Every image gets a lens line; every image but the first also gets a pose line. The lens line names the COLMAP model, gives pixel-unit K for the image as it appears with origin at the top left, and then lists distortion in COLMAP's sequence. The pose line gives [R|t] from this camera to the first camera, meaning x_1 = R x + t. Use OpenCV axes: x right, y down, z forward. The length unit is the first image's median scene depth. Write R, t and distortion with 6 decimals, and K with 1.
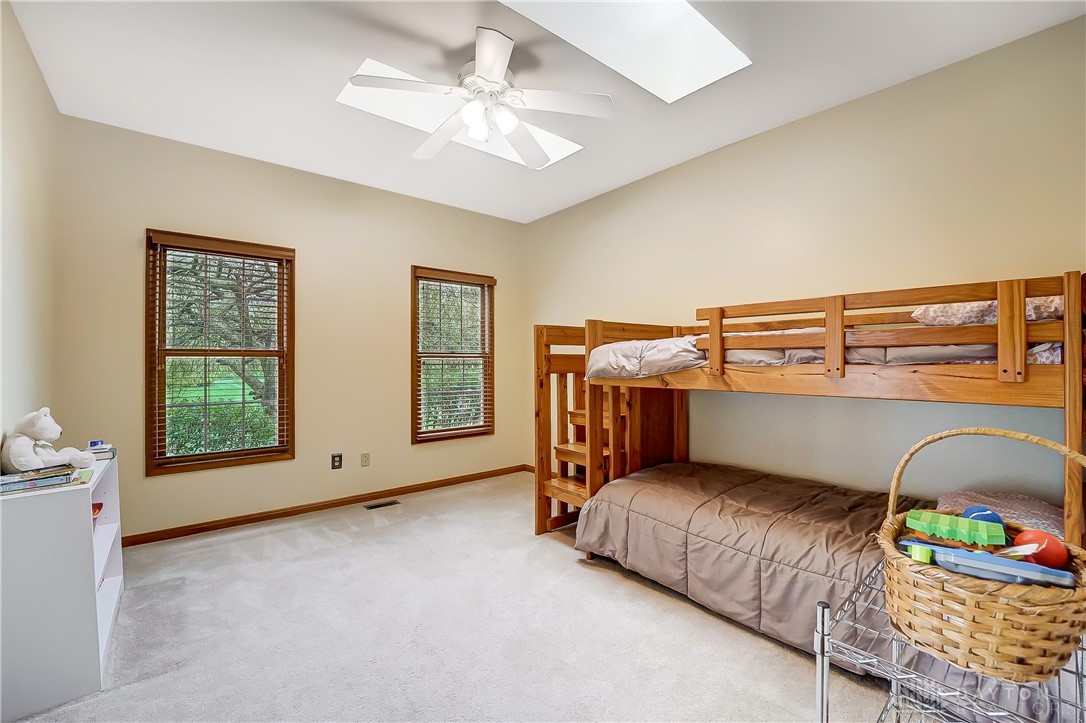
lens RADIAL K [[445.3, 0, 541.6], [0, 445.3, 362.8], [0, 0, 1]] dist [-0.026754, 0.000320]
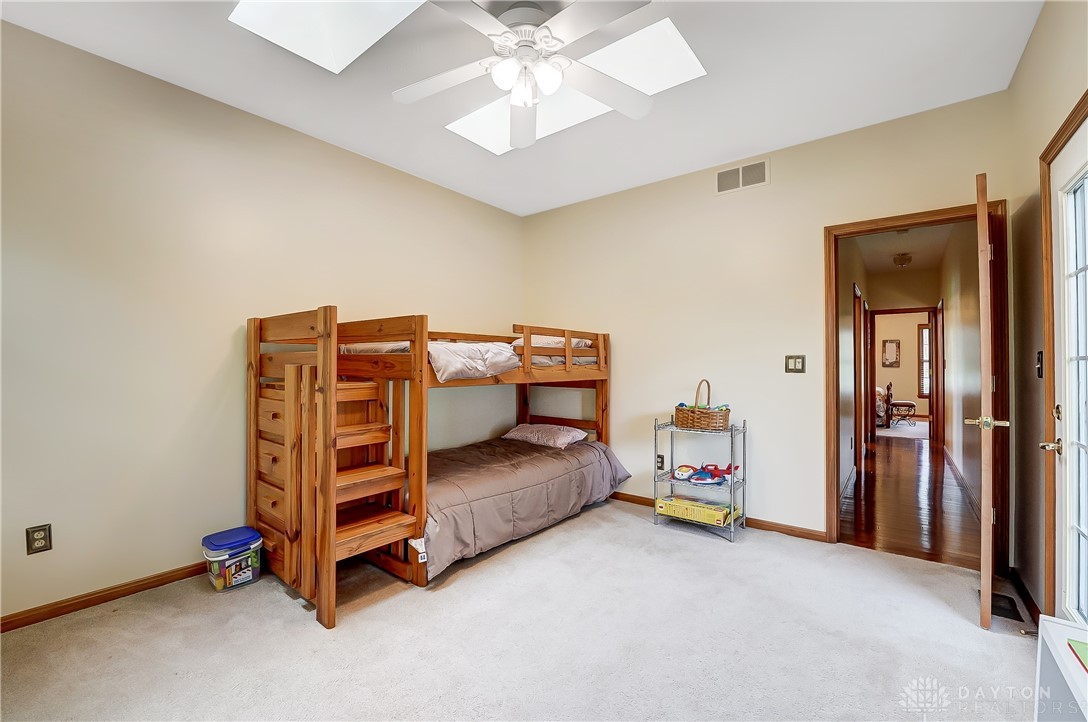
lens RADIAL K [[446.1, 0, 542.6], [0, 446.1, 362.3], [0, 0, 1]] dist [-0.026754, 0.000320]
pose [[-0.187907, 0.000634, 0.982187, -0.942719], [0.000782, 1.000000, -0.000495, -0.003906], [-0.982186, 0.000675, -0.187908, 1.094182]]
